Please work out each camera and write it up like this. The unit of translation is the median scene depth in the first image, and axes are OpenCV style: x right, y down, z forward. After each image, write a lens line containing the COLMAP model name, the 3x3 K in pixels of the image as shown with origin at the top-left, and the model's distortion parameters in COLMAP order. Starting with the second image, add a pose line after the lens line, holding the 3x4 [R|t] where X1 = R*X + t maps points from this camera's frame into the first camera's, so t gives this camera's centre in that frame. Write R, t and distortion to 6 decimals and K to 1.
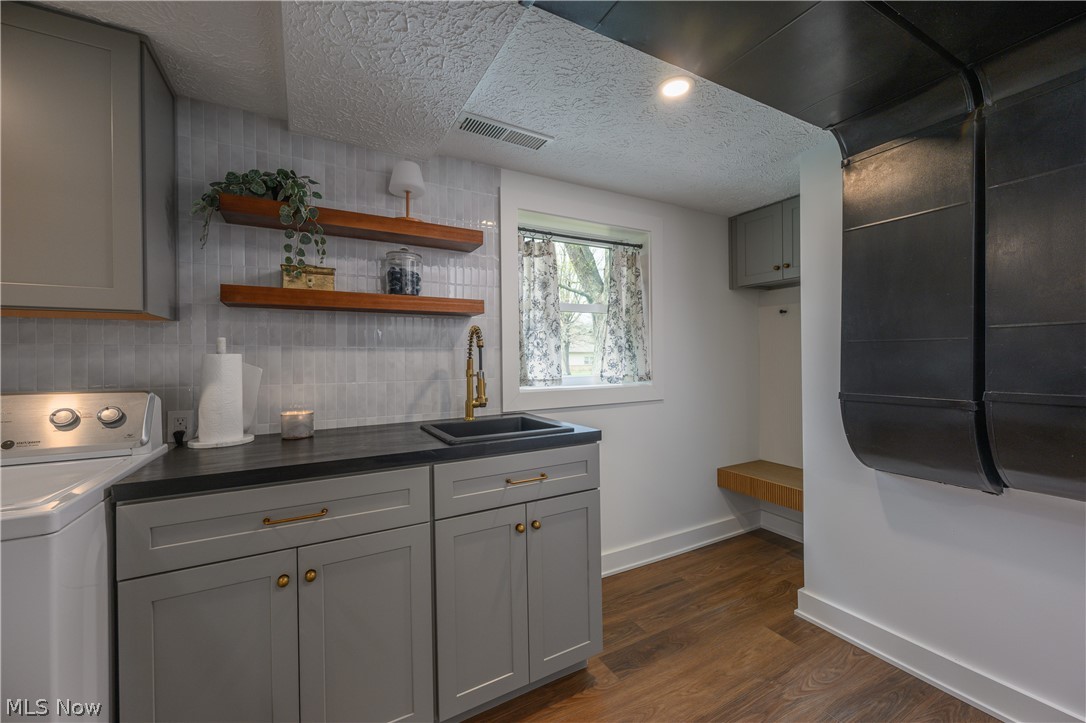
lens RADIAL K [[427.6, 0, 542.9], [0, 427.6, 359.9], [0, 0, 1]] dist [-0.002721, 0.000995]
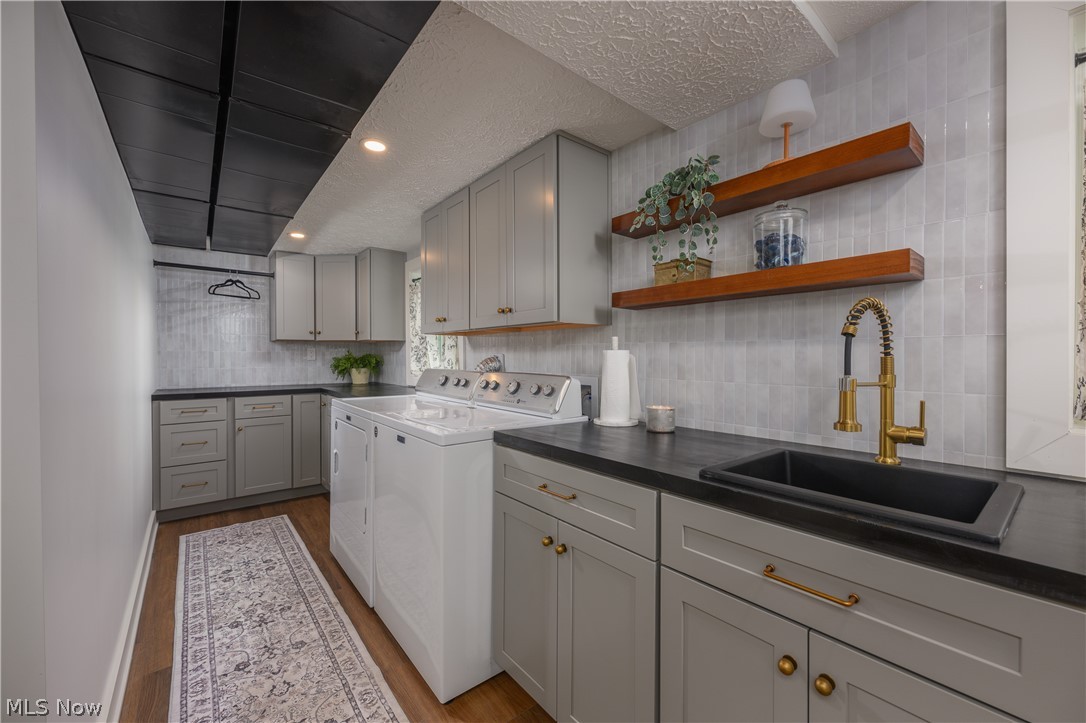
lens RADIAL K [[427.6, 0, 542.2], [0, 427.6, 360.1], [0, 0, 1]] dist [-0.002721, 0.000995]
pose [[0.170386, 0.019922, -0.985176, 0.349017], [-0.004980, 0.999800, 0.019356, -0.006465], [0.985365, 0.001608, 0.170451, 0.487108]]
